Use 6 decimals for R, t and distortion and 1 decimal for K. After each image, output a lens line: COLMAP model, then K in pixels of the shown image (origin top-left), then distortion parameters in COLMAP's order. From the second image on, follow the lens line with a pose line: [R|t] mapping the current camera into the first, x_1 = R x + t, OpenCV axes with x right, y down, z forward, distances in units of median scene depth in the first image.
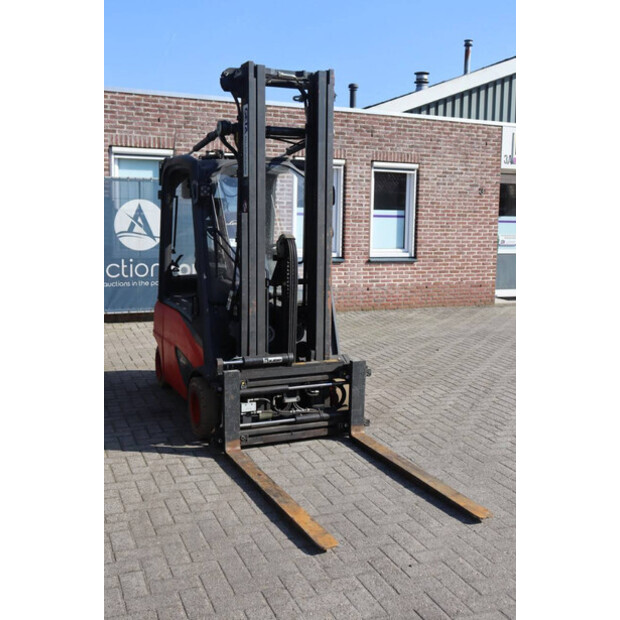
lens RADIAL K [[709.1, 0, 310.0], [0, 709.1, 310.0], [0, 0, 1]] dist [-0.007494, -0.009628]
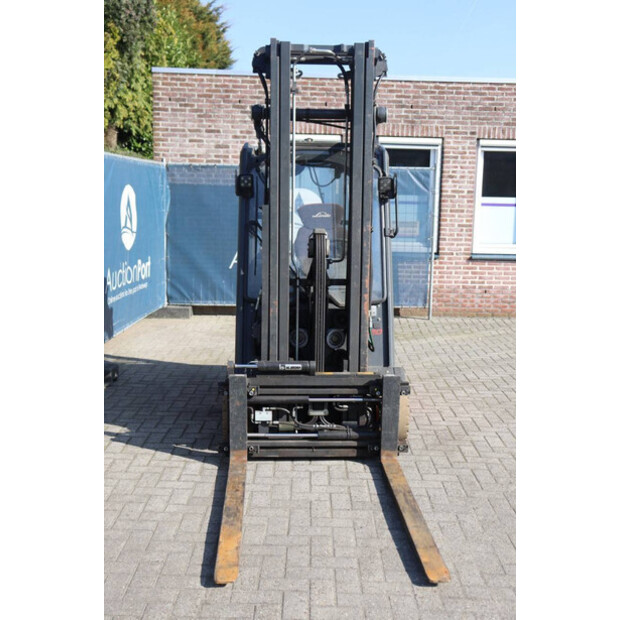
lens RADIAL K [[761.3, 0, 310.0], [0, 761.3, 310.0], [0, 0, 1]] dist [0.009559, 0.049336]
pose [[0.932876, 0.053762, -0.356162, 0.309653], [-0.051696, 0.998545, 0.015322, -0.018443], [0.356468, 0.004119, 0.934299, 0.095590]]
